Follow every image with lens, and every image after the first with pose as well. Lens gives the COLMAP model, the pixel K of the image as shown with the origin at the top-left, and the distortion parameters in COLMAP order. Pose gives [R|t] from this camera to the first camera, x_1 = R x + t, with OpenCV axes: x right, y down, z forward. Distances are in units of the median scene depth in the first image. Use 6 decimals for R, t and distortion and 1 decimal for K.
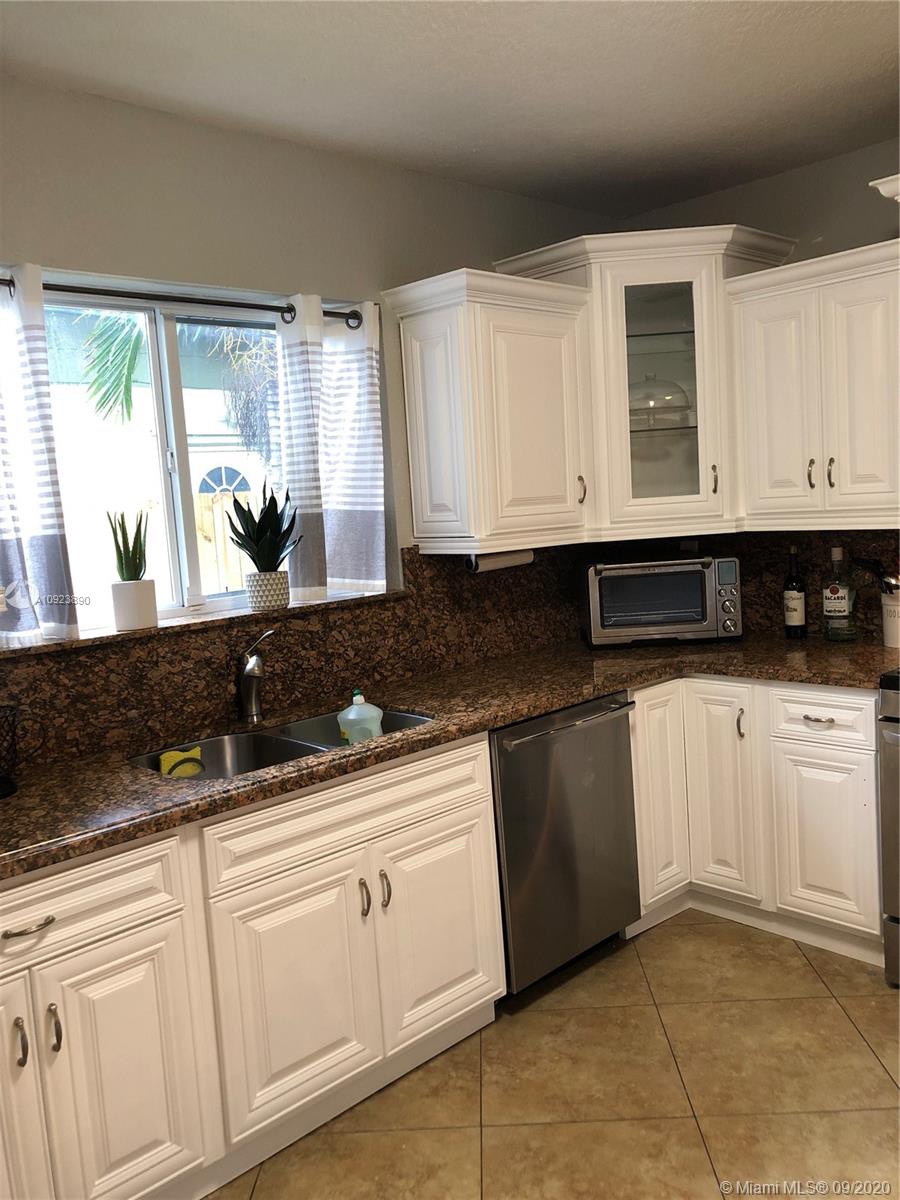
lens RADIAL K [[979.2, 0, 451.1], [0, 979.2, 595.2], [0, 0, 1]] dist [0.032030, -0.009750]
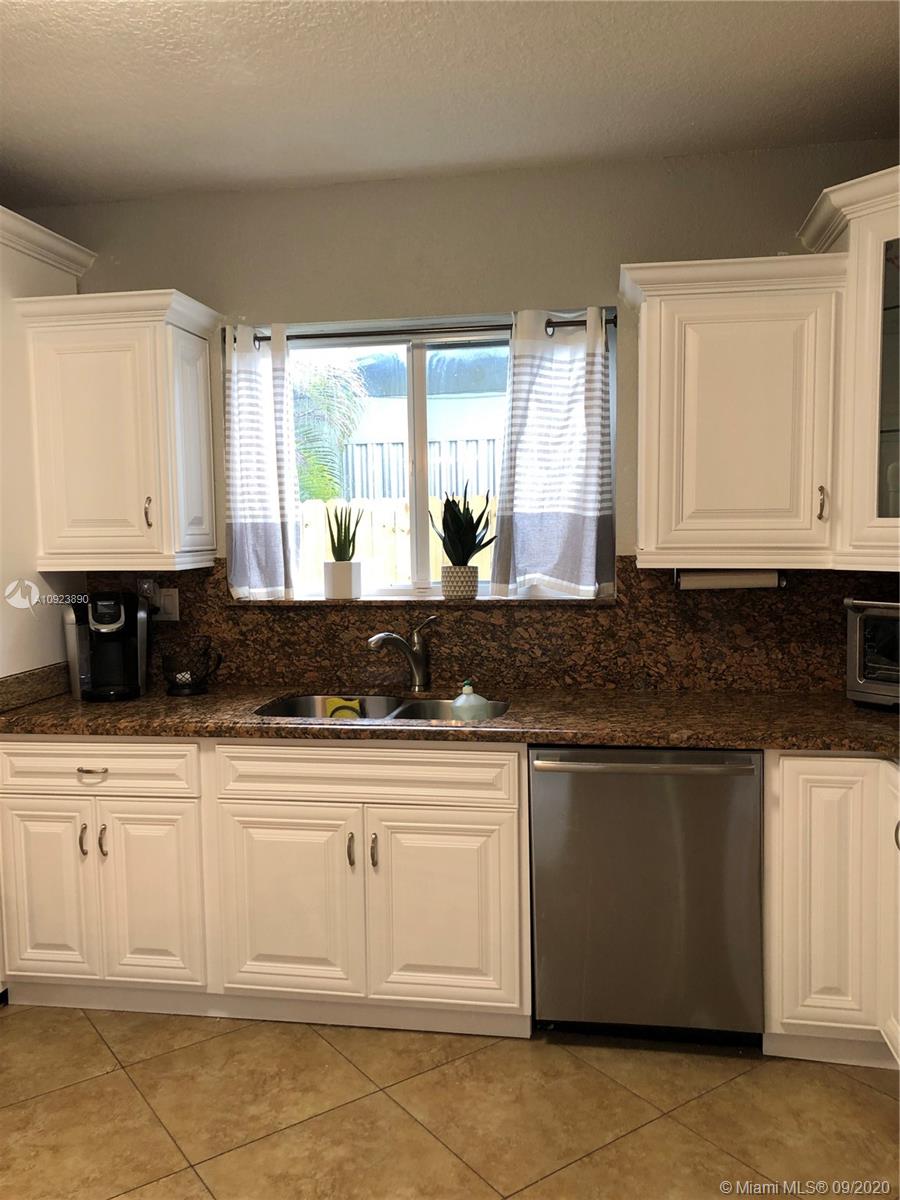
lens RADIAL K [[979.8, 0, 444.5], [0, 979.8, 601.4], [0, 0, 1]] dist [0.047273, -0.052019]
pose [[0.599322, 0.121456, -0.791241, 0.644183], [-0.105003, 0.991810, 0.072709, -0.057938], [0.793591, 0.039506, 0.607167, 0.282480]]
